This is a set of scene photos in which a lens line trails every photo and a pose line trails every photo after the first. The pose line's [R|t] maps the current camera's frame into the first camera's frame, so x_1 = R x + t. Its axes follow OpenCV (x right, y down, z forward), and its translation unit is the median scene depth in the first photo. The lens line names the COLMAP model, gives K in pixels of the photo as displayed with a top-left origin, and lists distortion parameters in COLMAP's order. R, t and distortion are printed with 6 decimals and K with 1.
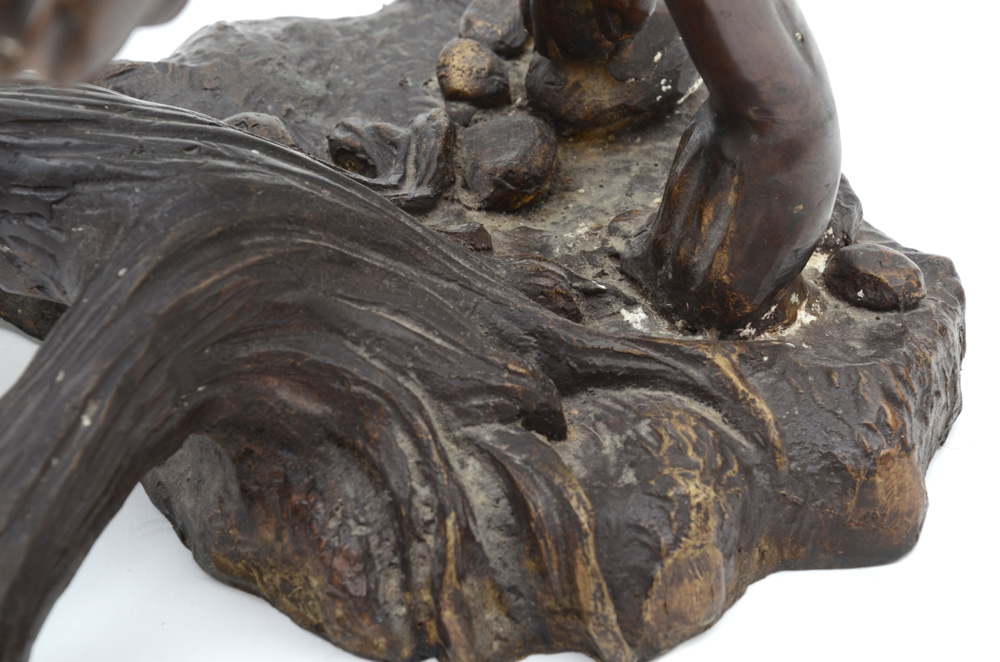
lens RADIAL K [[3851.5, 0, 499.5], [0, 3851.5, 331.1], [0, 0, 1]] dist [0.761342, 0.000000]
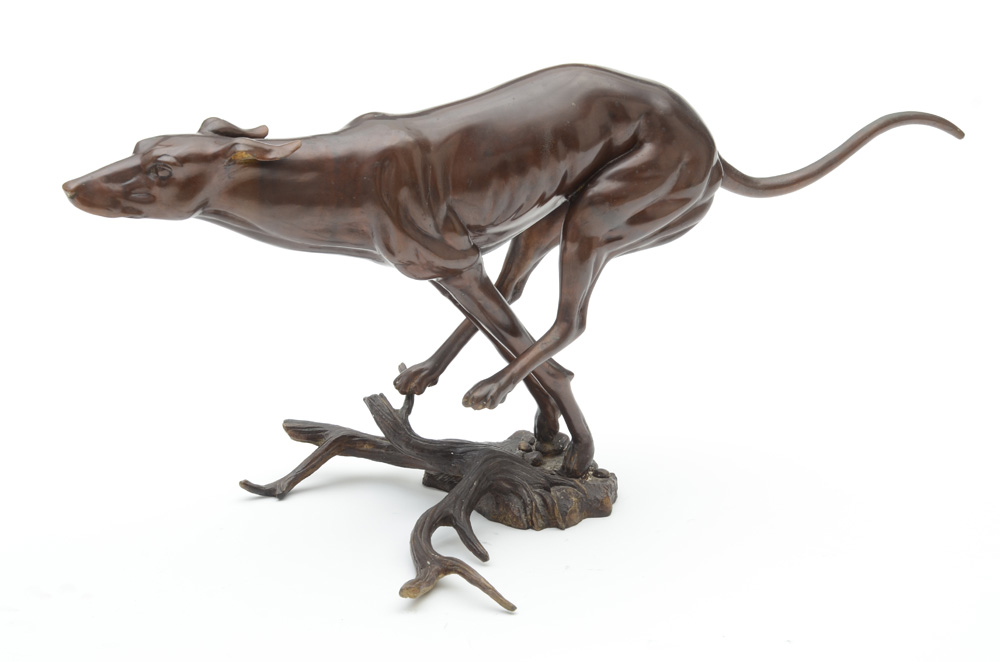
lens RADIAL K [[2649.8, 0, 500.3], [0, 2649.8, 330.1], [0, 0, 1]] dist [0.069983, 0.000000]
pose [[0.996965, -0.022183, 0.074625, -0.358322], [0.041681, 0.961687, -0.270964, 0.888052], [-0.065755, 0.273252, 0.959692, -2.956387]]
